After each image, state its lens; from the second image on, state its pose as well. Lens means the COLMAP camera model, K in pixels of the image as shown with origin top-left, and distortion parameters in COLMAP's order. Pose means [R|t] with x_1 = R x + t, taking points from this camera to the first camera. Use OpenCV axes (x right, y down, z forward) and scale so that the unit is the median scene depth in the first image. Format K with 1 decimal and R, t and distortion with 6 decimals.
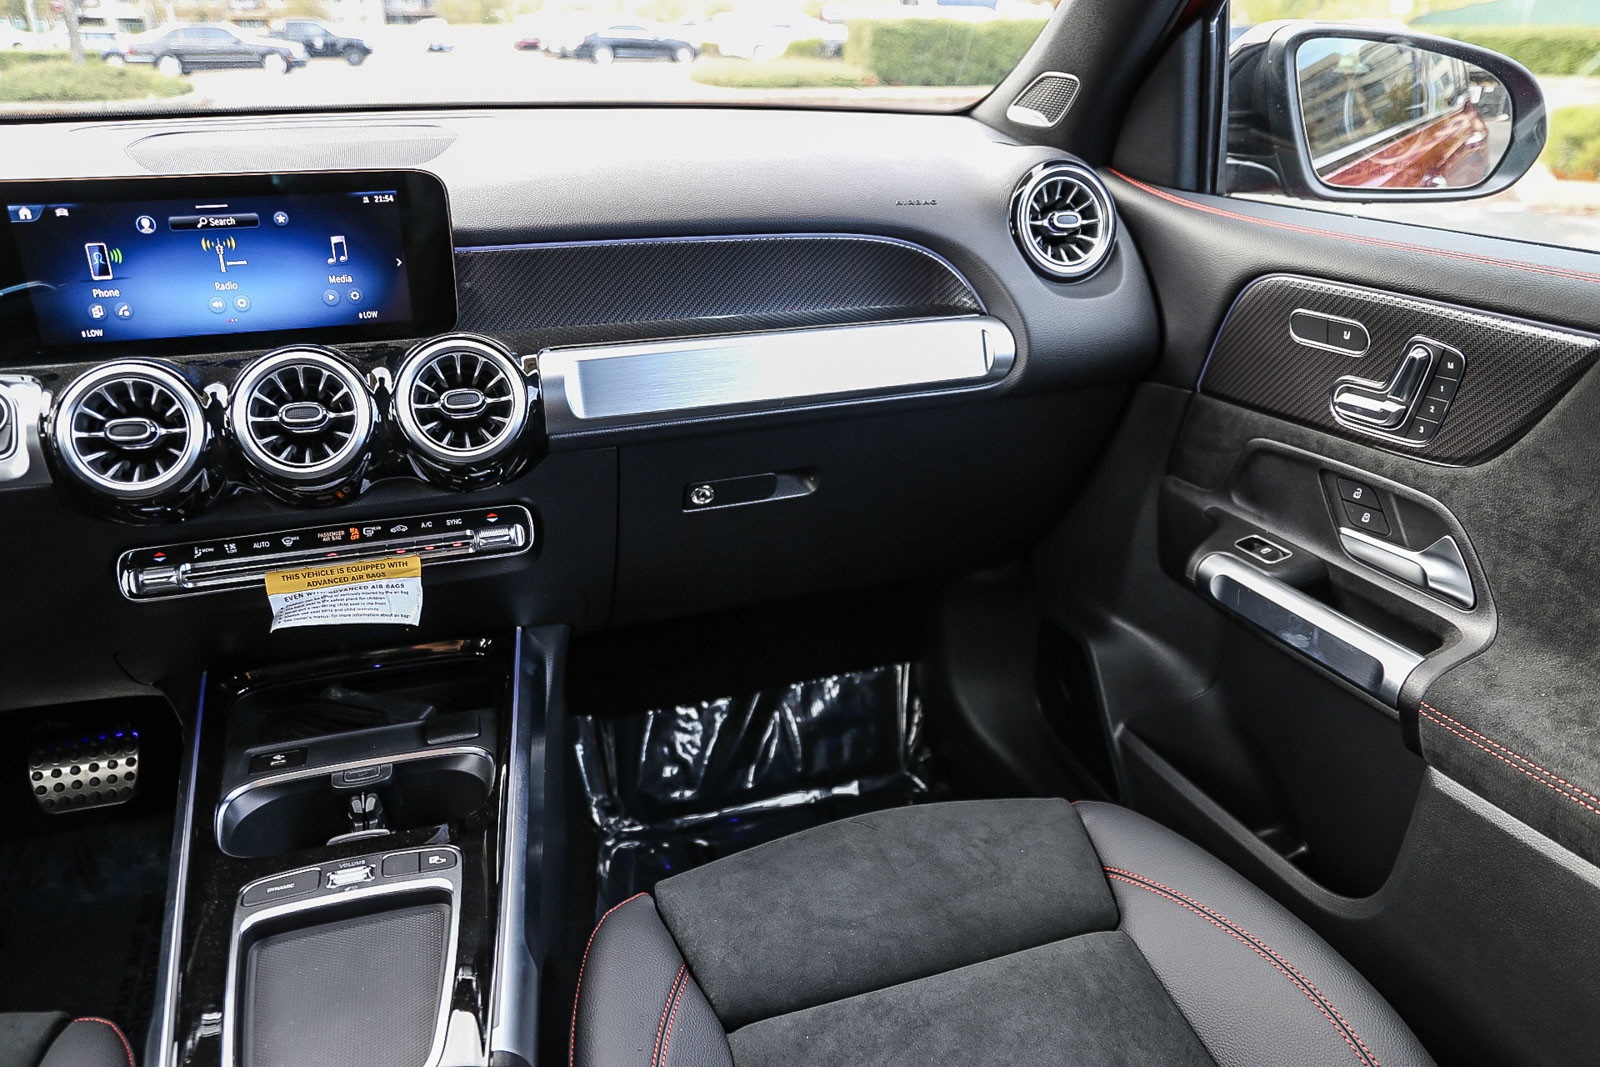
lens RADIAL K [[1097.1, 0, 800.0], [0, 1097.1, 533.5], [0, 0, 1]] dist [-0.093577, 0.072483]
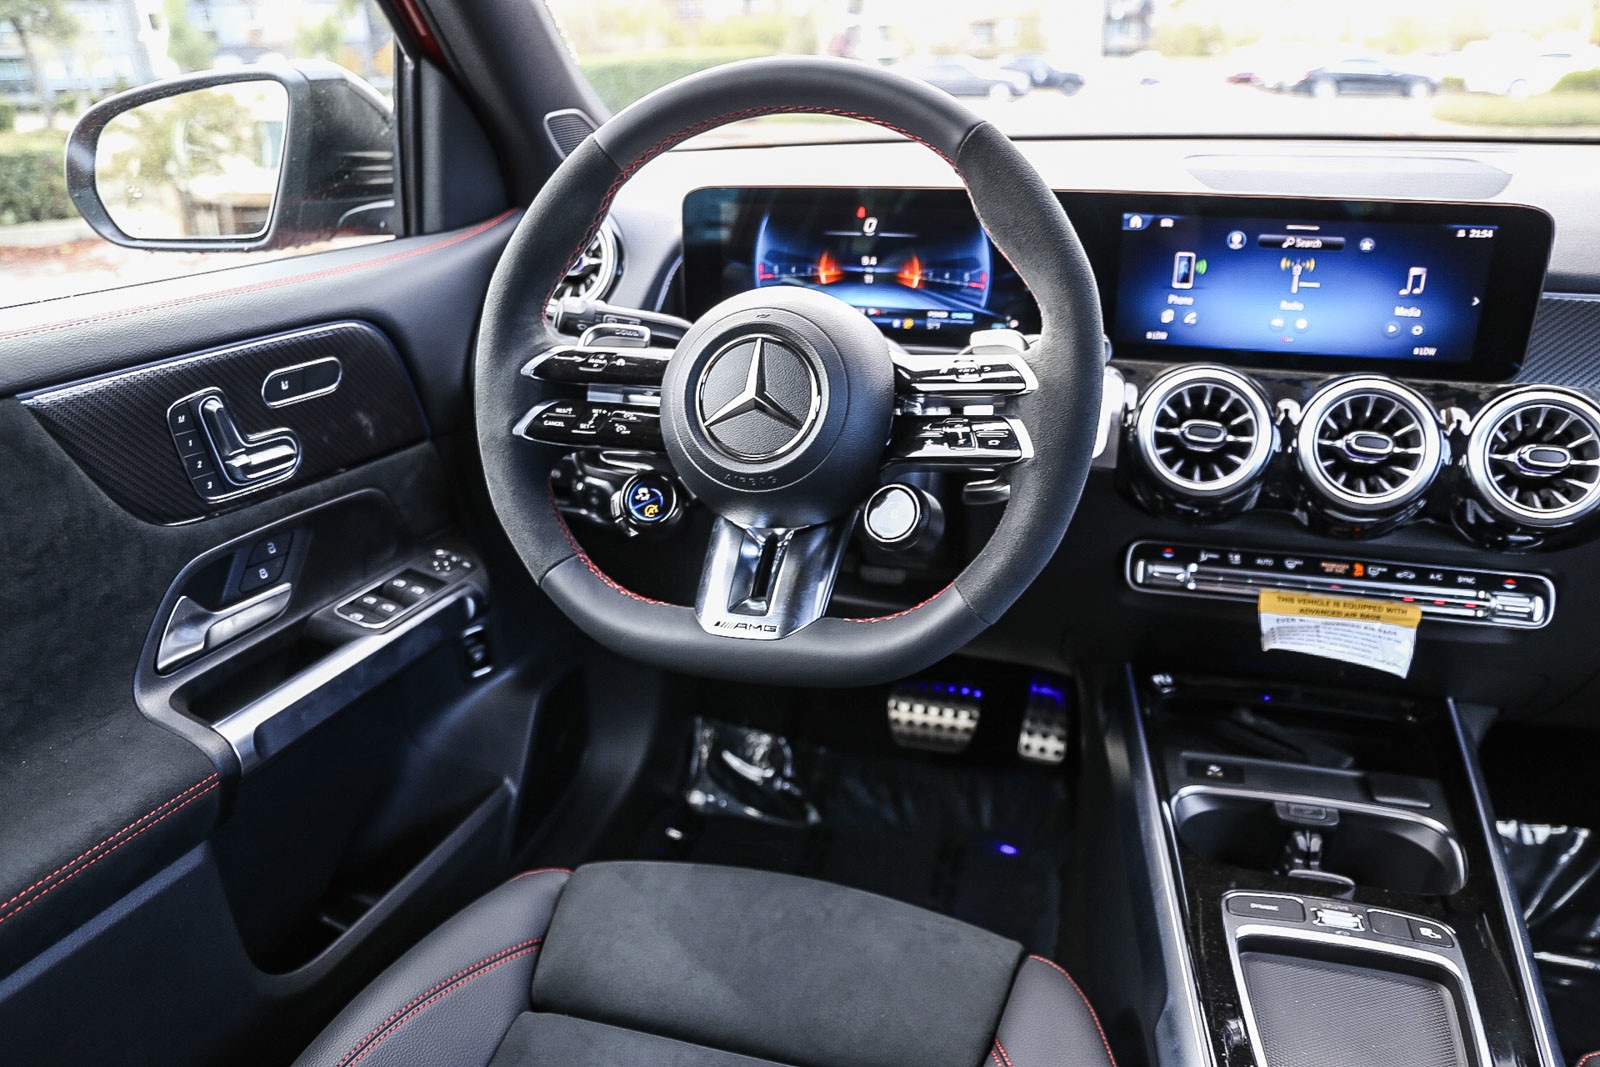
lens RADIAL K [[1097.1, 0, 800.0], [0, 1097.1, 533.5], [0, 0, 1]] dist [-0.093577, 0.072483]
pose [[0.834043, 0.197148, -0.515272, -0.354451], [-0.210468, 0.977038, 0.033150, 0.043650], [0.509976, 0.080800, 0.856385, -0.092325]]
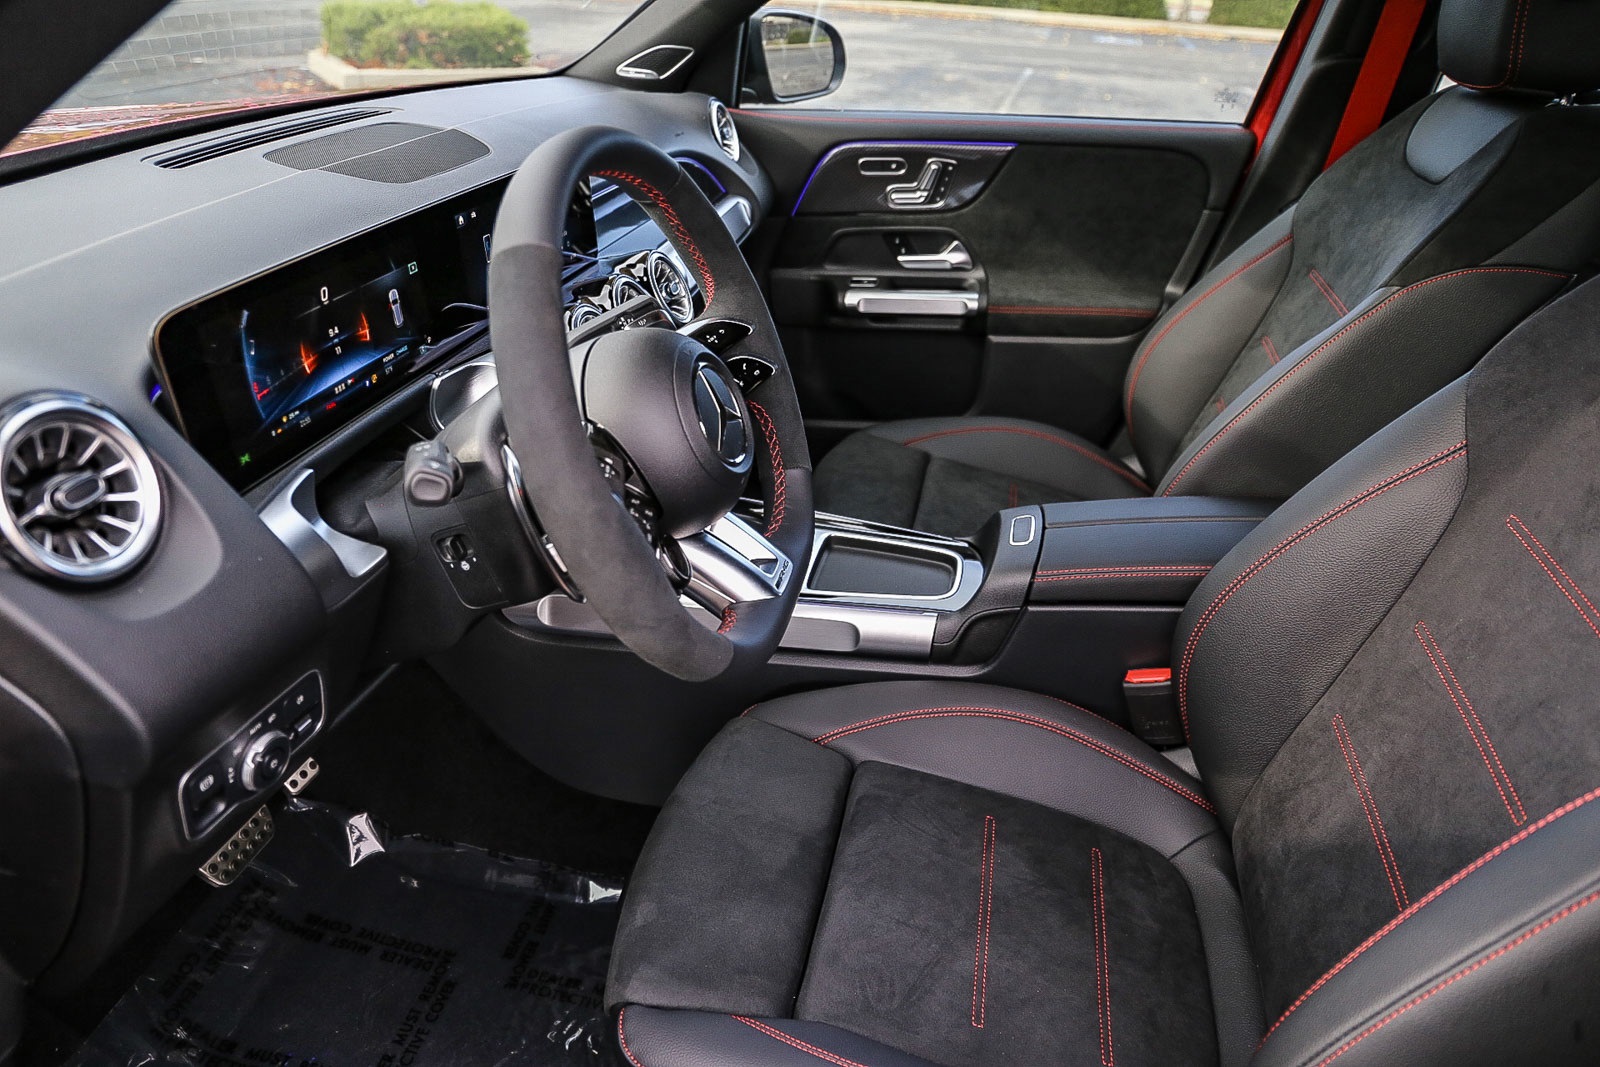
lens RADIAL K [[1097.1, 0, 800.0], [0, 1097.1, 533.5], [0, 0, 1]] dist [-0.093577, 0.072483]
pose [[0.496613, -0.408476, 0.765848, -1.553594], [0.337918, 0.903716, 0.262888, -0.153632], [-0.799492, 0.128240, 0.586828, -0.034159]]
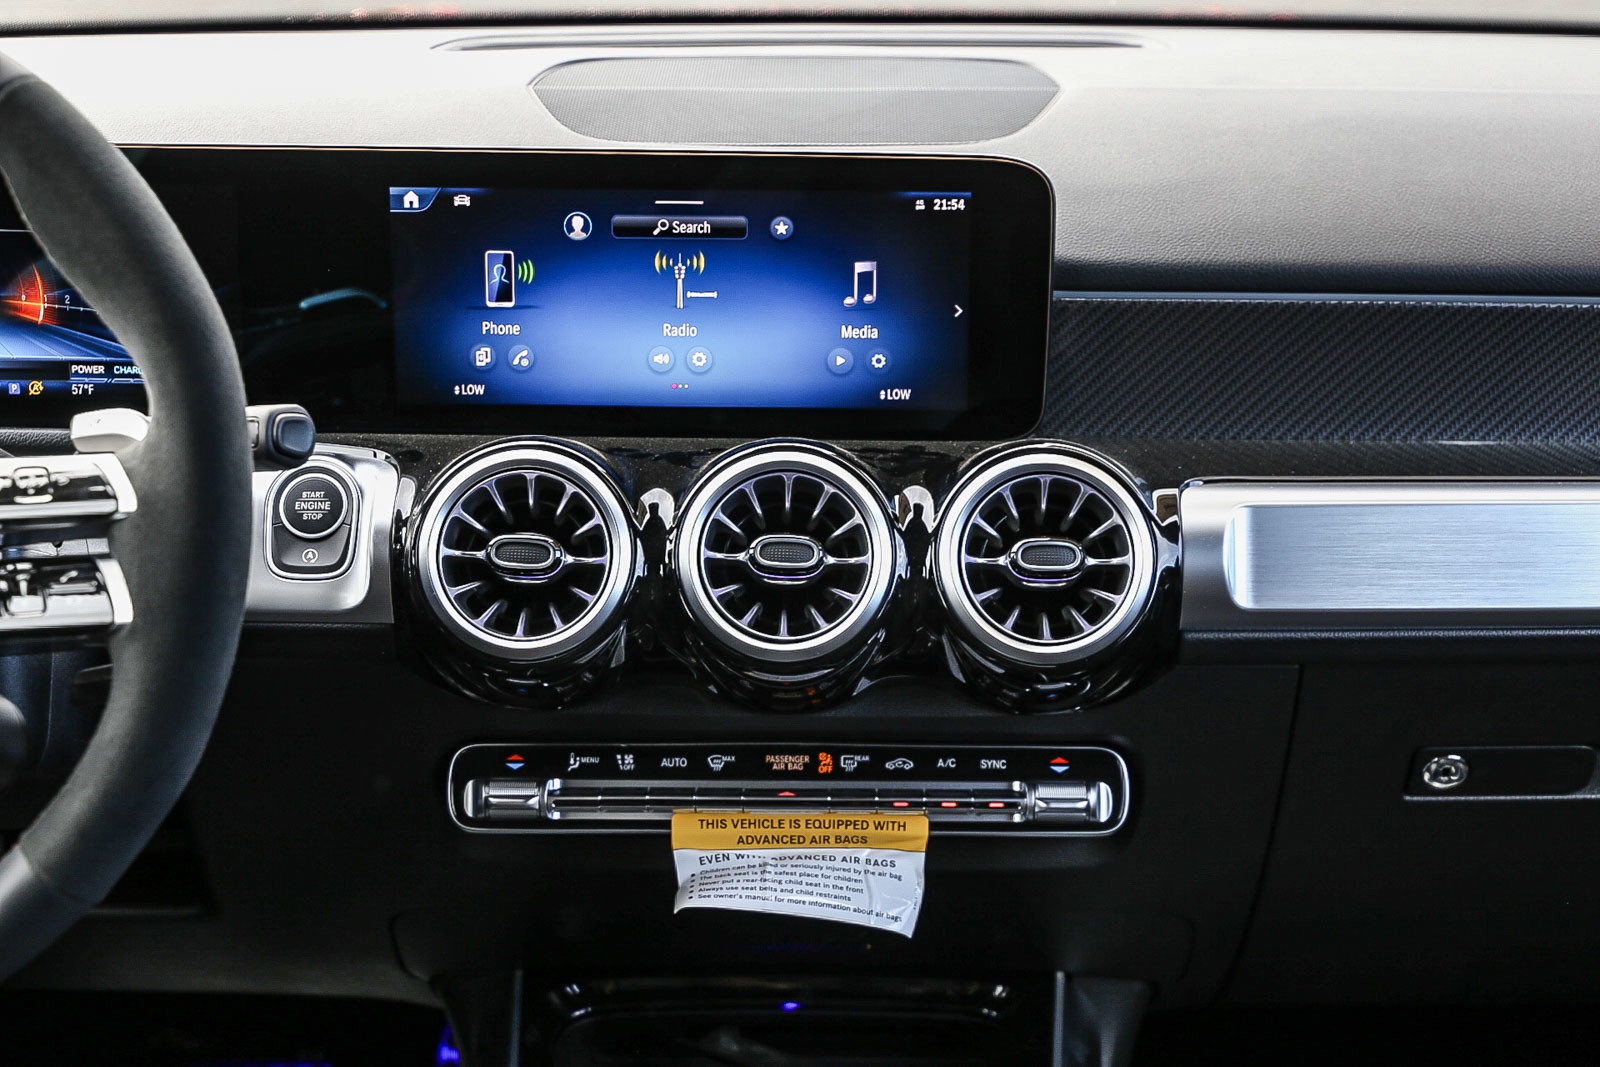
lens RADIAL K [[2444.0, 0, 800.0], [0, 2444.0, 533.5], [0, 0, 1]] dist [0.040351, 0.051142]
pose [[0.946961, 0.091415, -0.308071, -0.033895], [-0.129223, 0.986083, -0.104606, 0.018462], [0.294220, 0.138867, 0.945595, -0.271860]]
